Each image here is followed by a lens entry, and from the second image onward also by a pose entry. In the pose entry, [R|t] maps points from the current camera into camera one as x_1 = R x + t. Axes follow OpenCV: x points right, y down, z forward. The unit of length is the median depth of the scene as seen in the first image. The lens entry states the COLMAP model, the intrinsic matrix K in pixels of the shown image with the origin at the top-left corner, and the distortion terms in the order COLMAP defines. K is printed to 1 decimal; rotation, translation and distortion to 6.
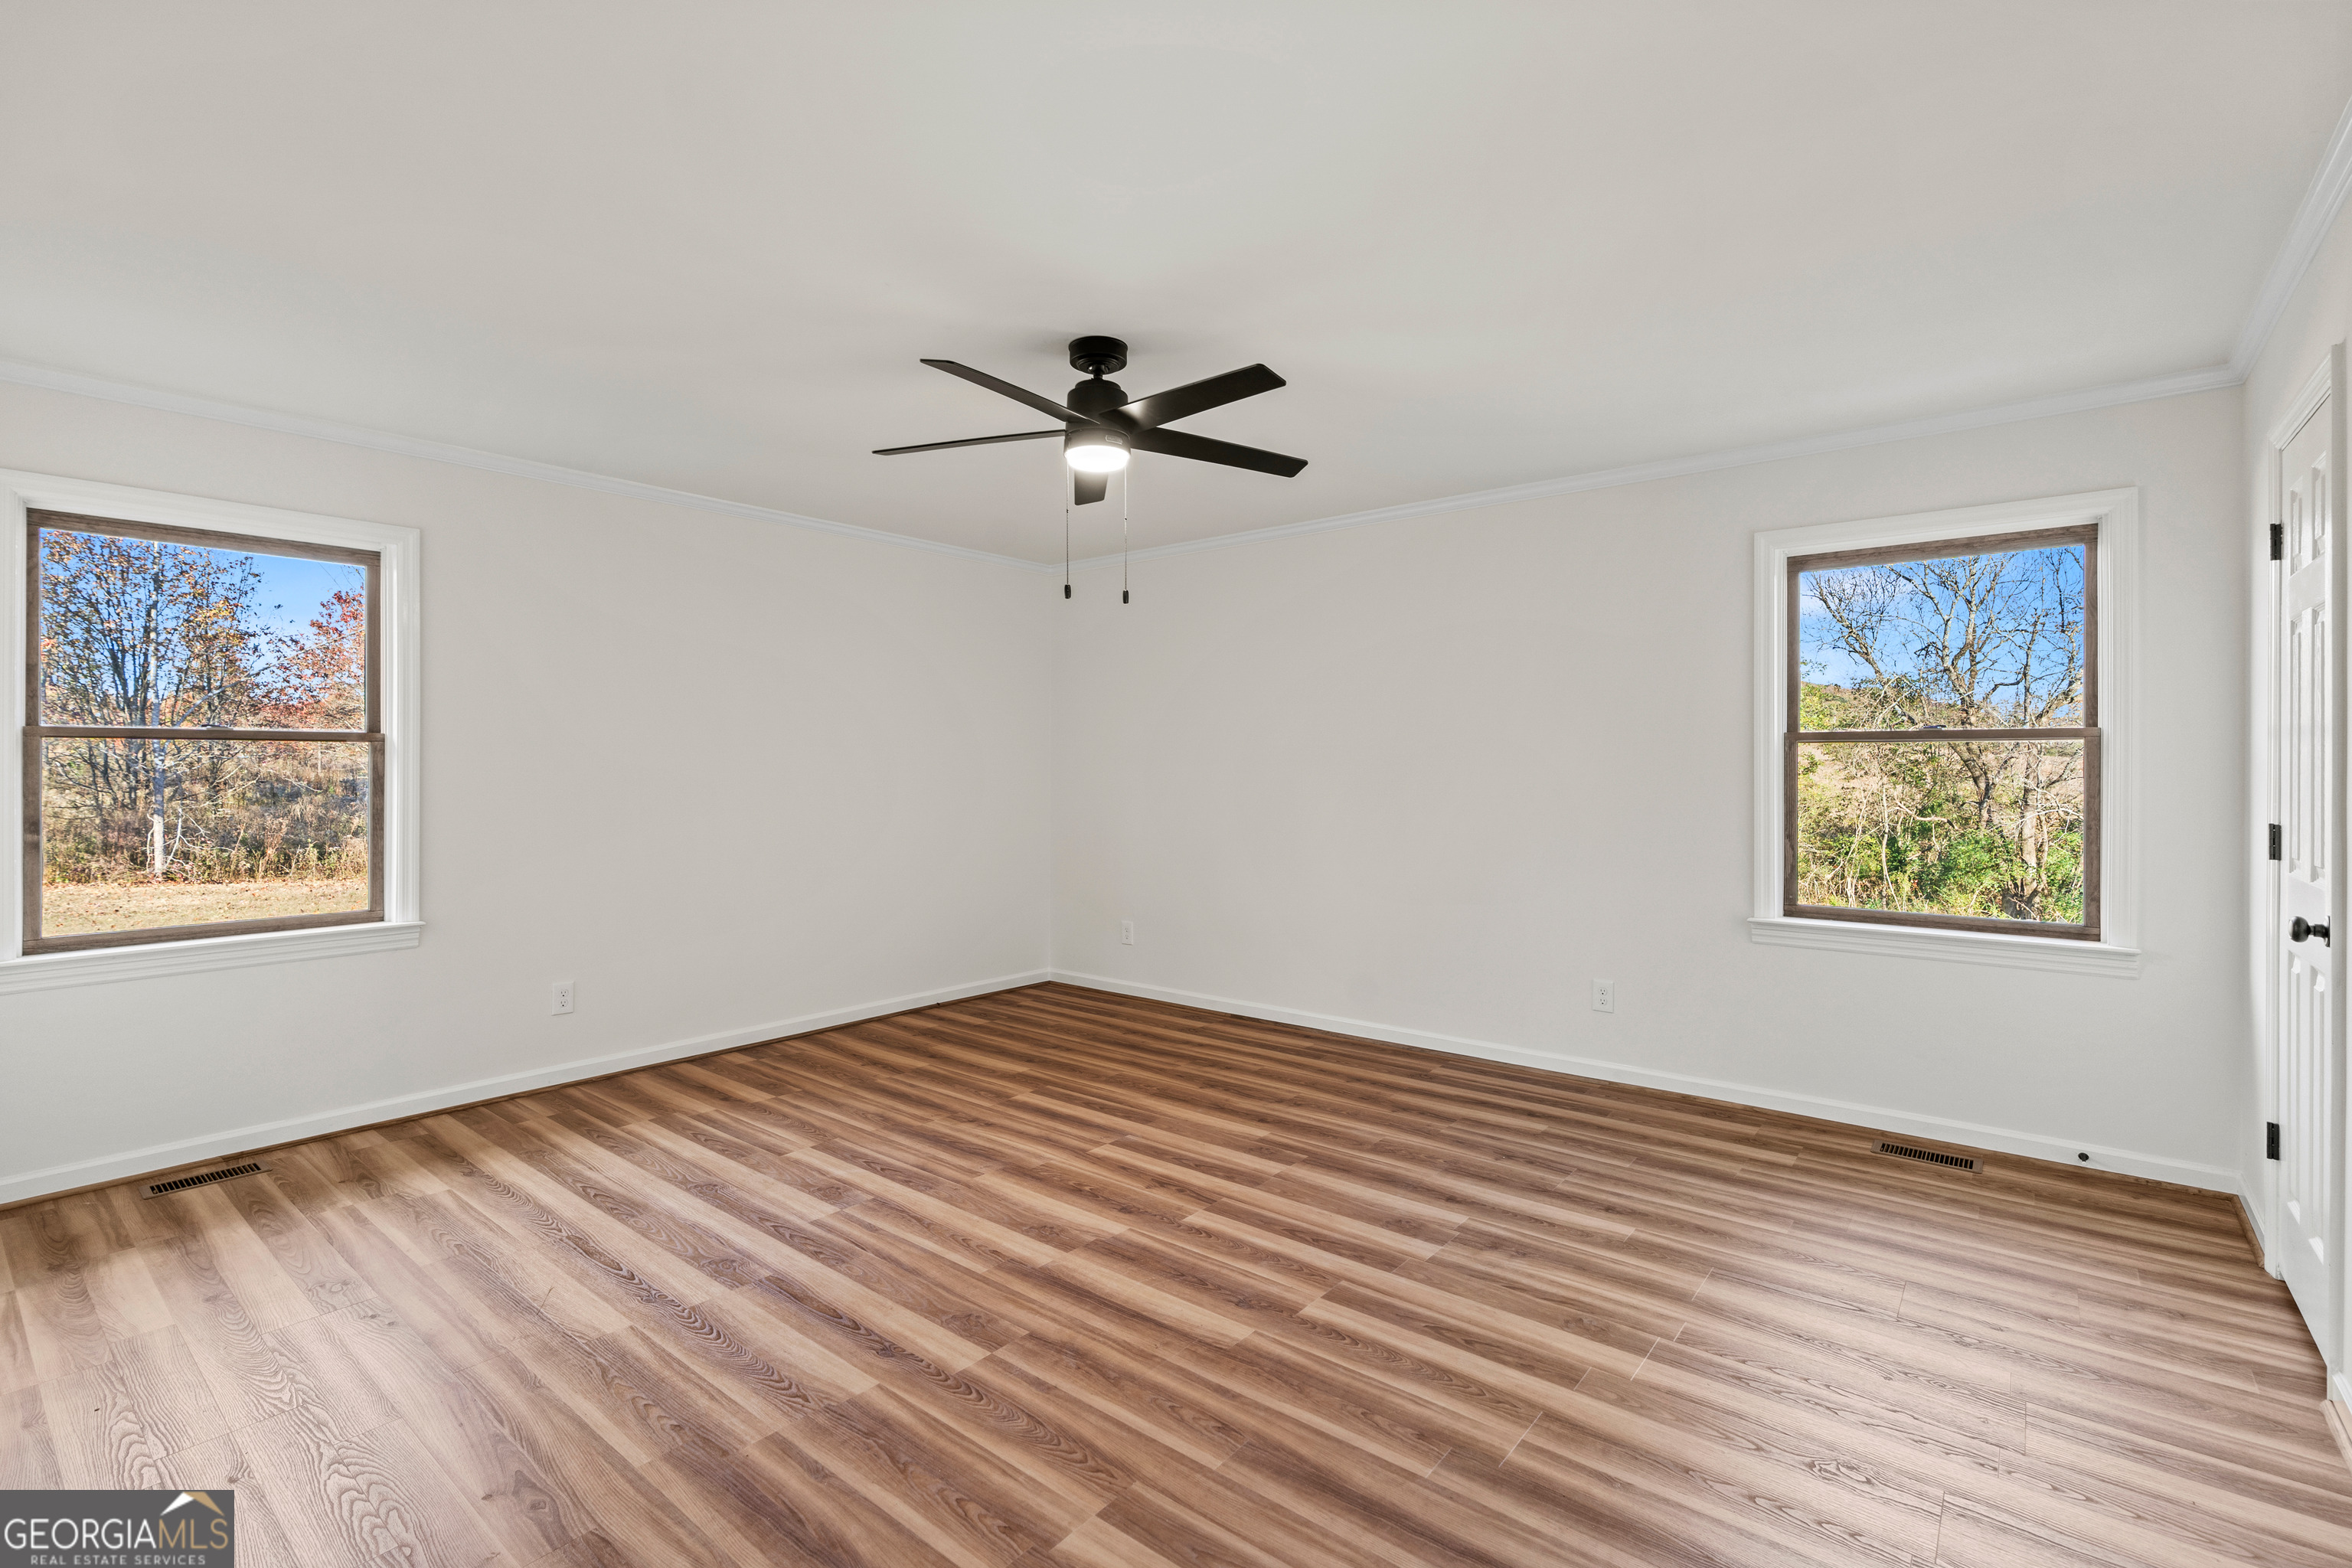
lens RADIAL K [[1062.7, 0, 1185.8], [0, 1062.7, 771.2], [0, 0, 1]] dist [-0.009926, 0.004973]
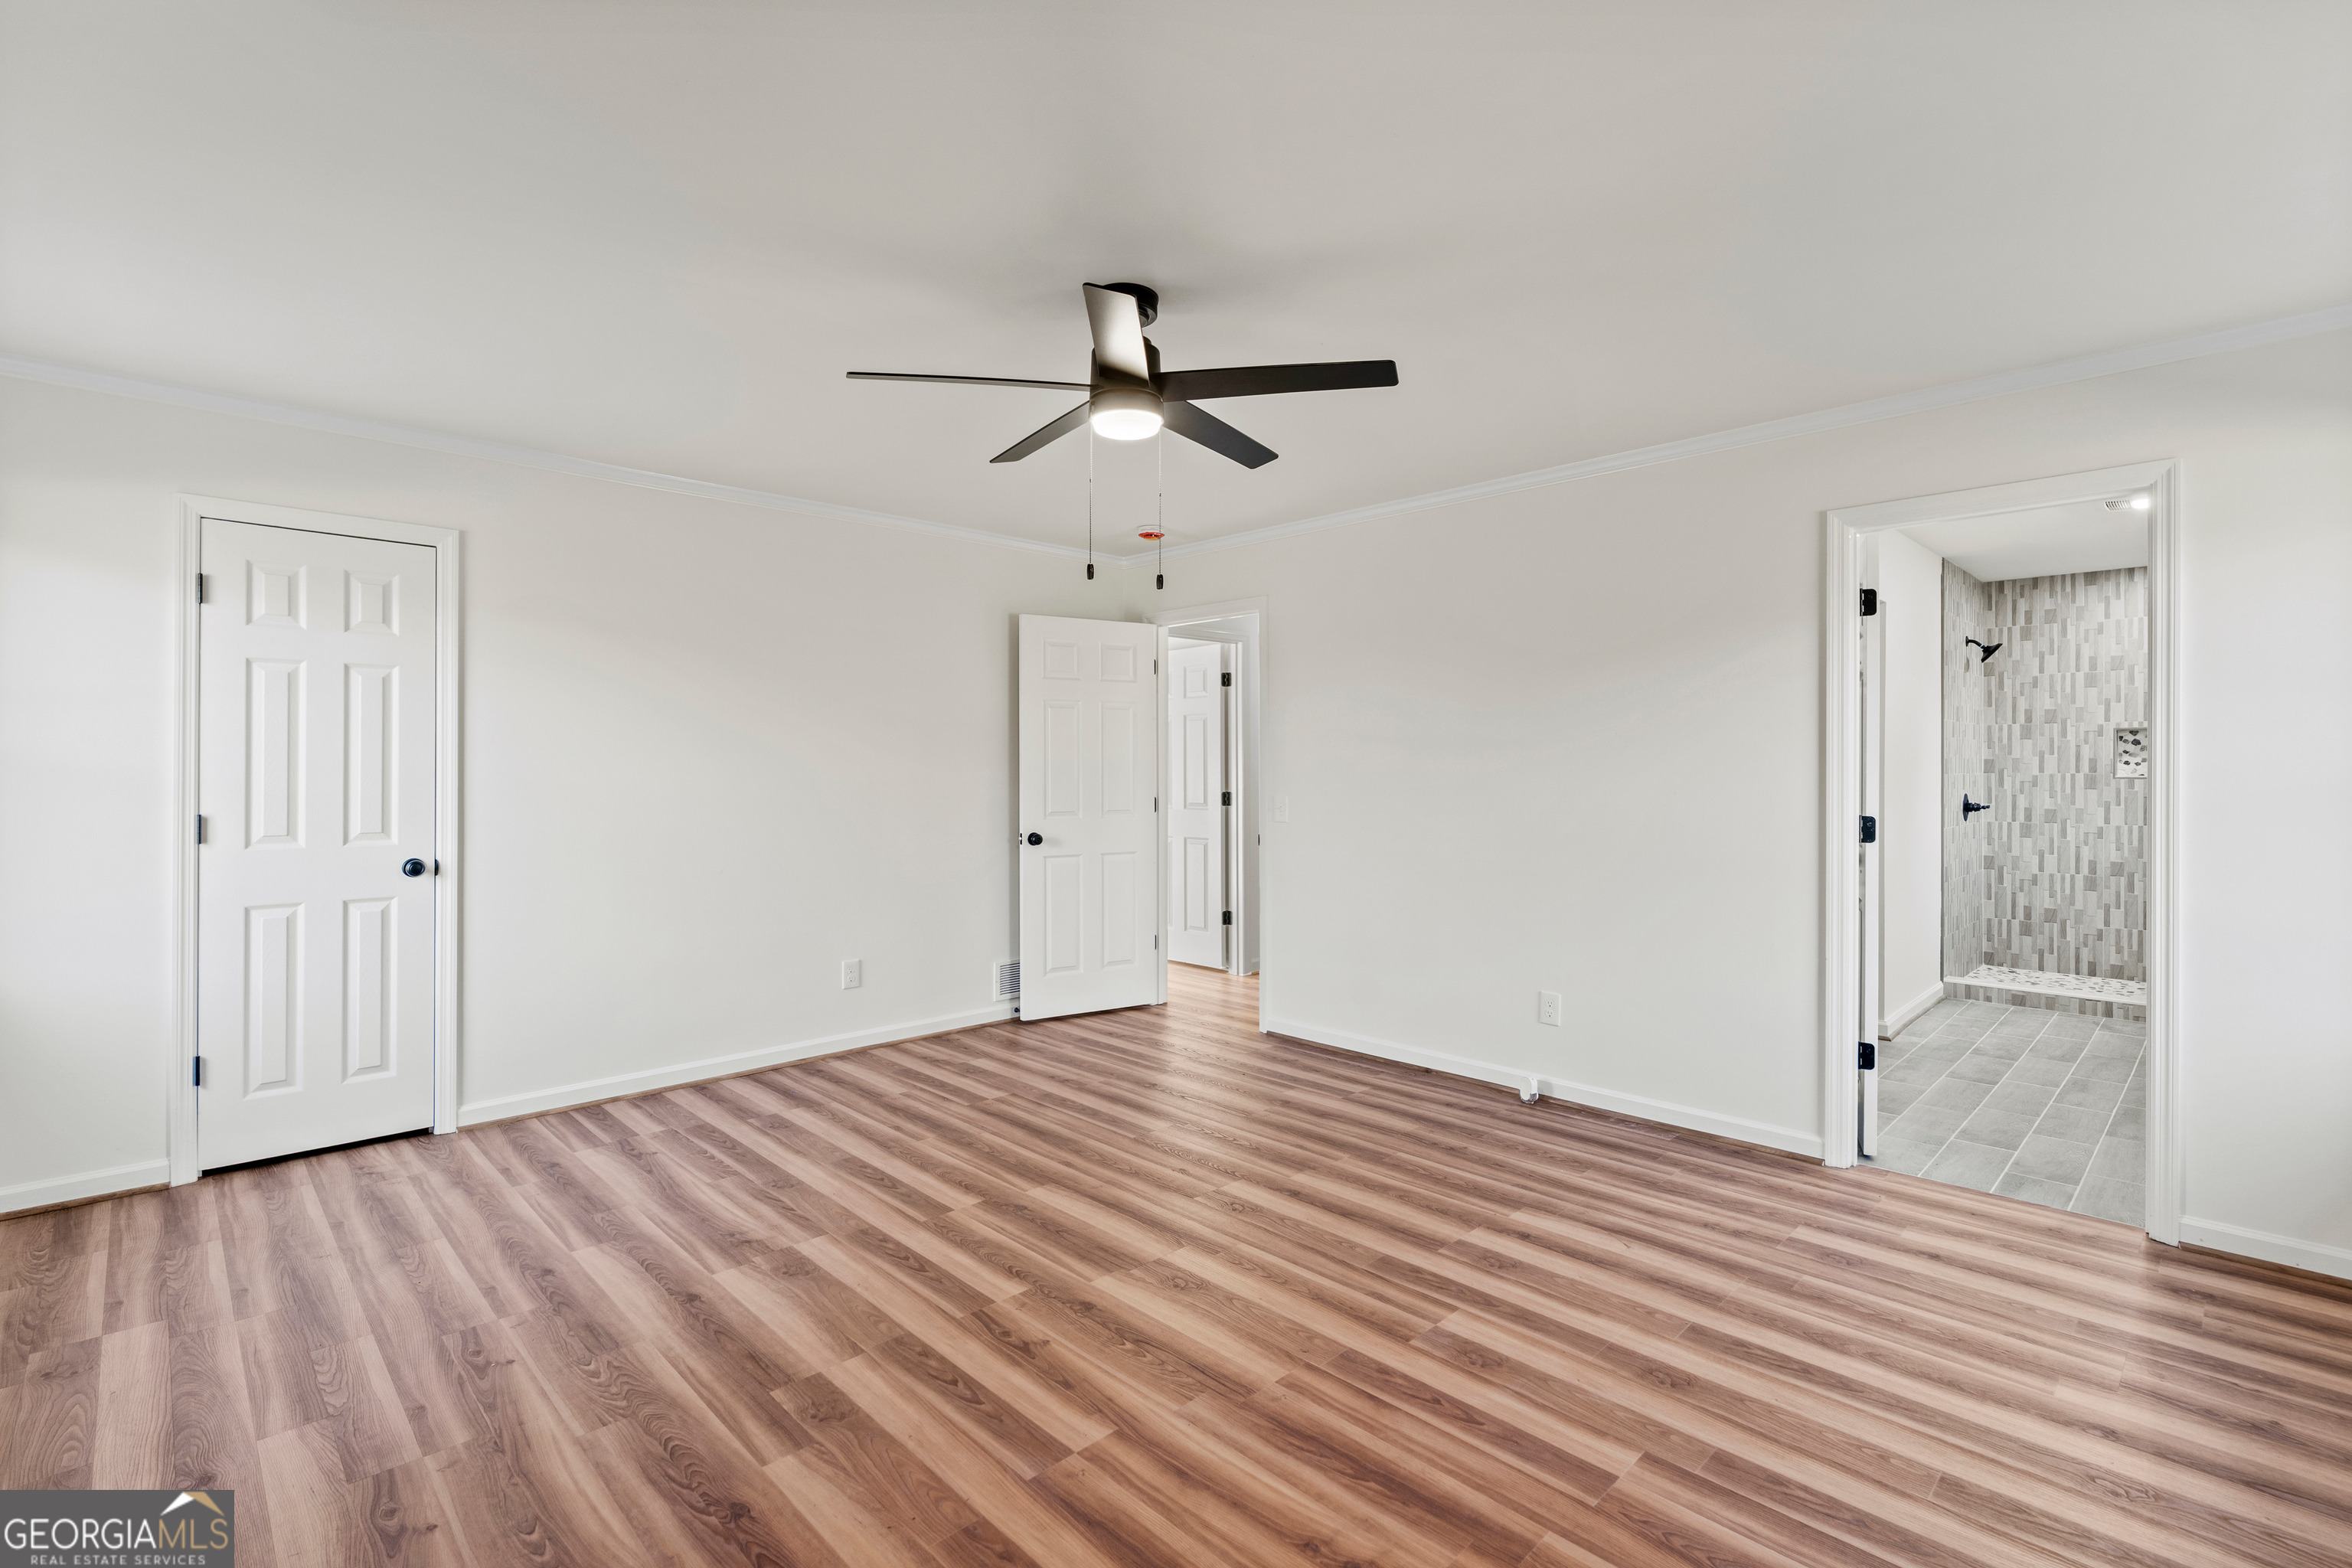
lens RADIAL K [[1062.7, 0, 1199.3], [0, 1062.7, 762.1], [0, 0, 1]] dist [-0.009926, 0.004973]
pose [[-0.994677, -0.001640, 0.103026, -0.215936], [-0.001843, 0.999997, -0.001875, -0.009239], [-0.103023, -0.002055, -0.994677, 1.716409]]
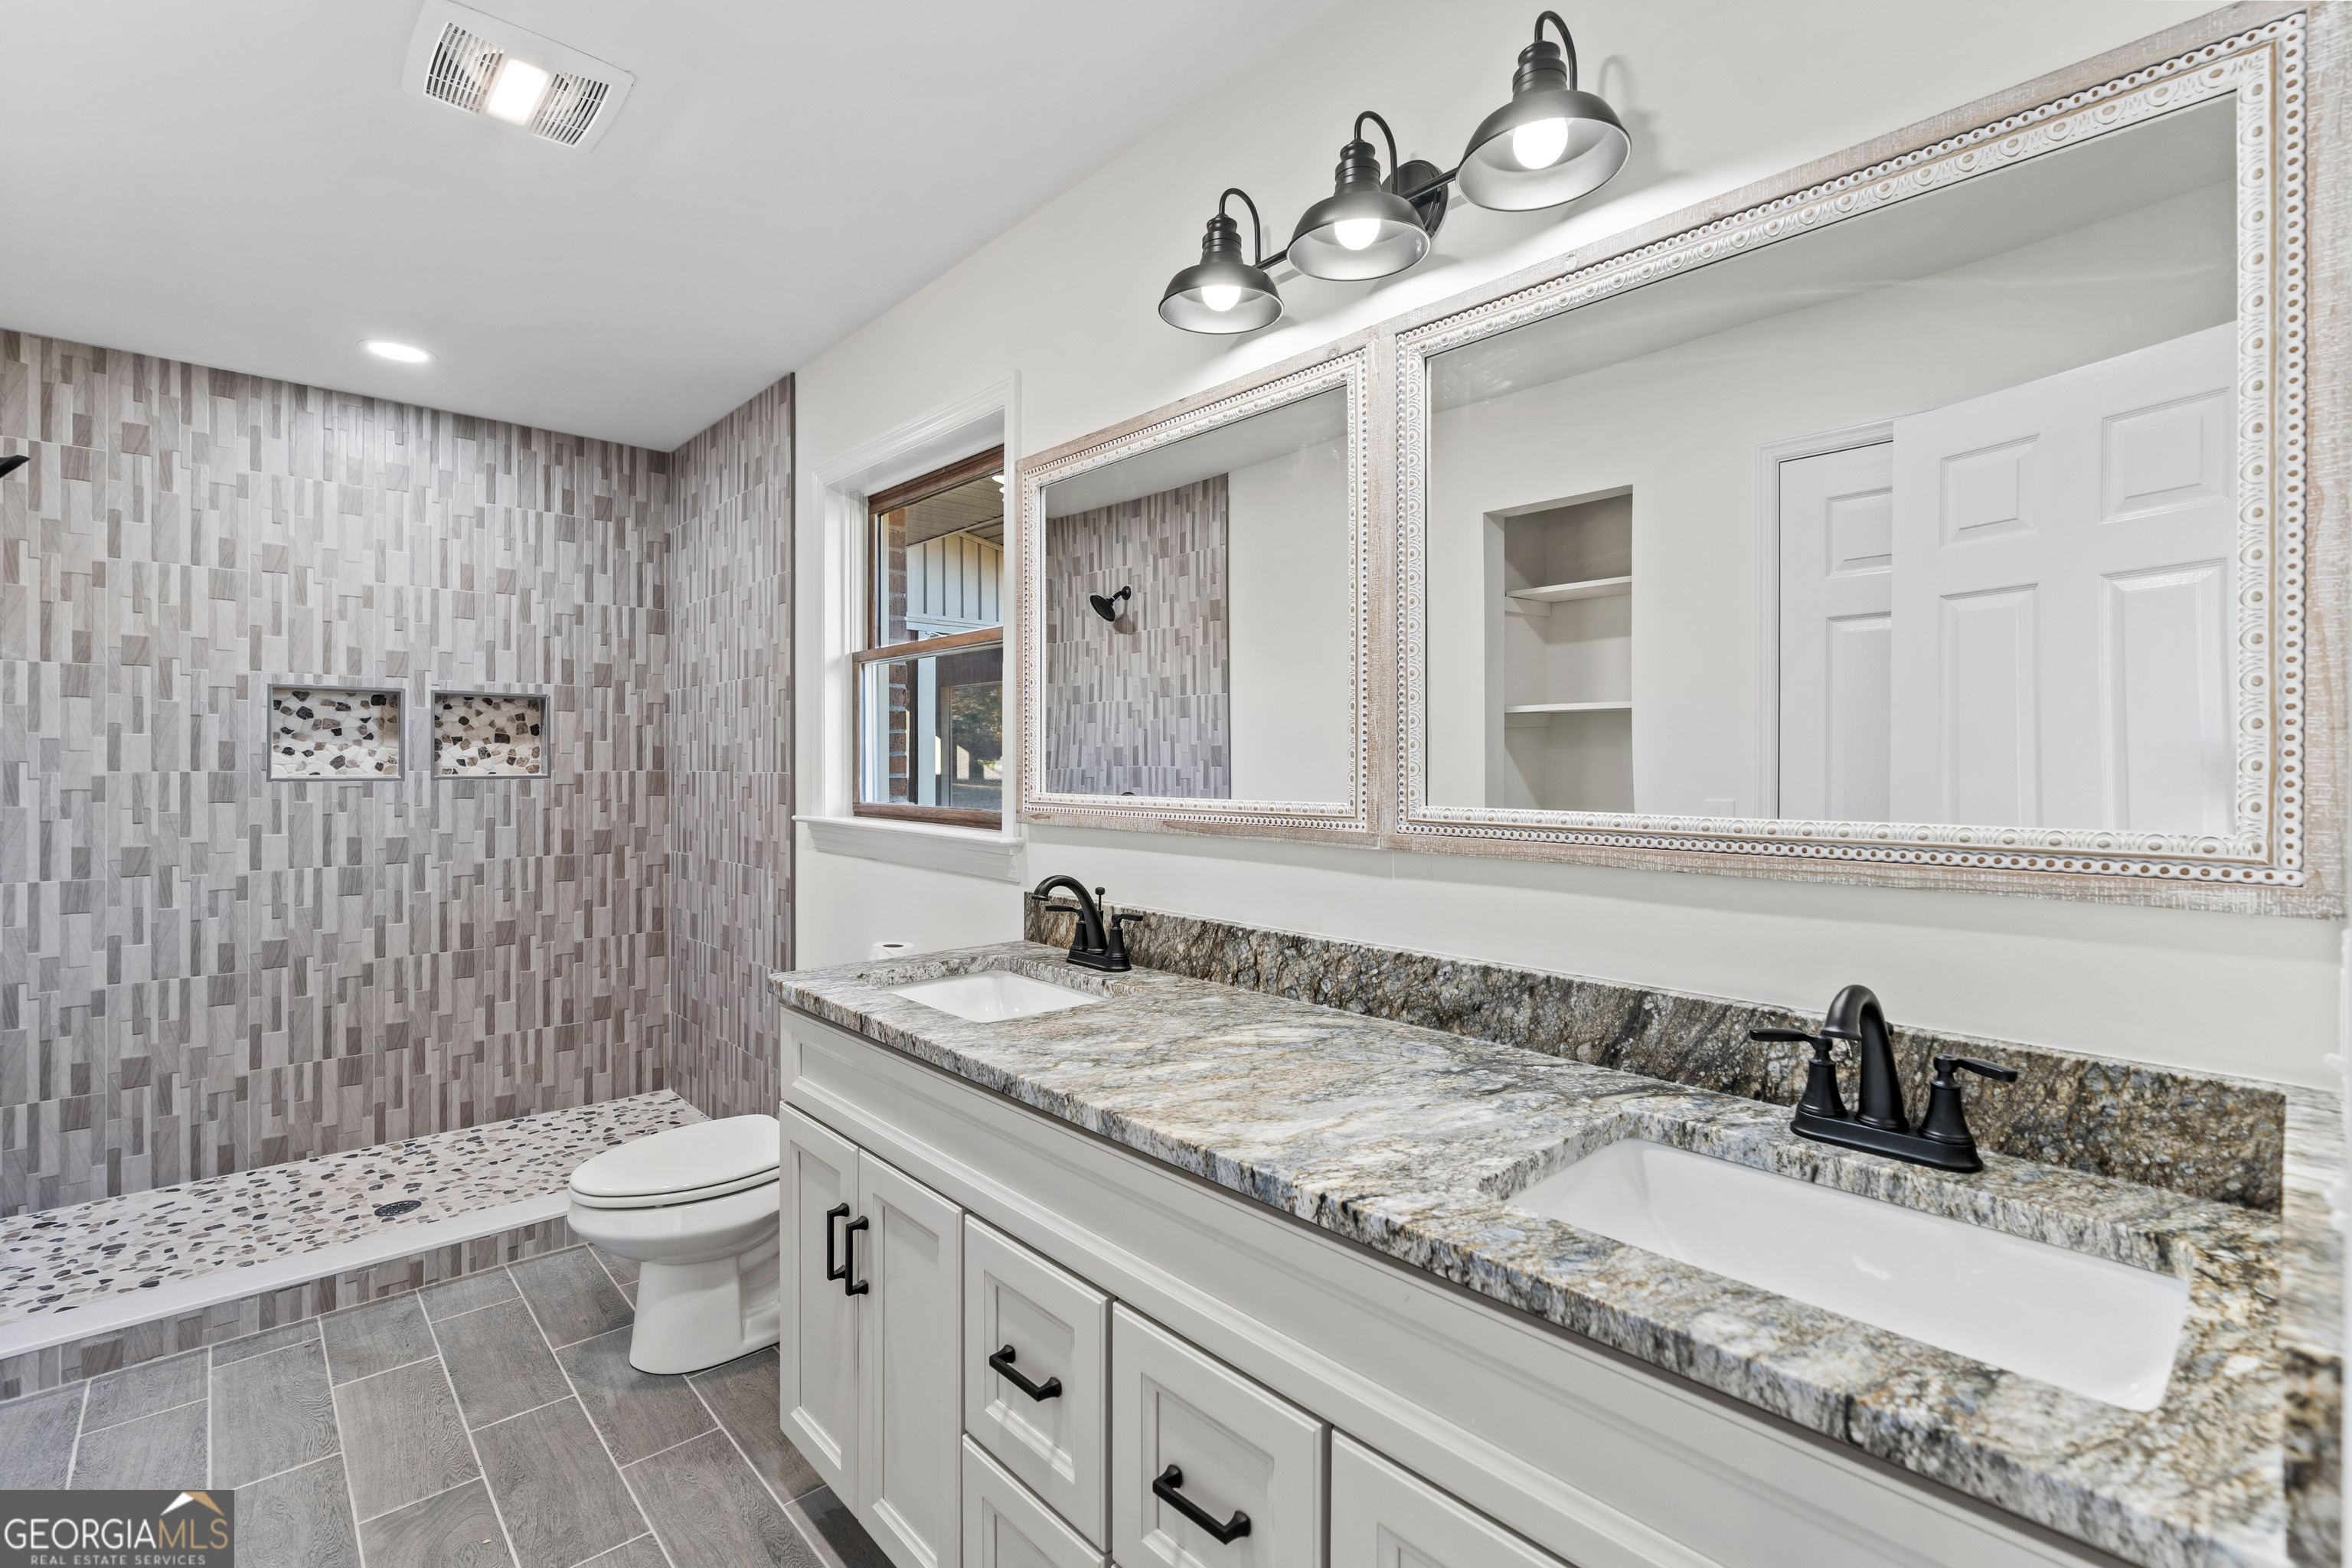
lens RADIAL K [[1062.7, 0, 1163.2], [0, 1062.7, 766.0], [0, 0, 1]] dist [-0.009926, 0.004973]
pose [[-0.152610, 0.002870, -0.988282, -0.825859], [-0.004094, 0.999985, 0.003536, -0.007015], [0.988278, 0.004585, -0.152596, 0.596559]]
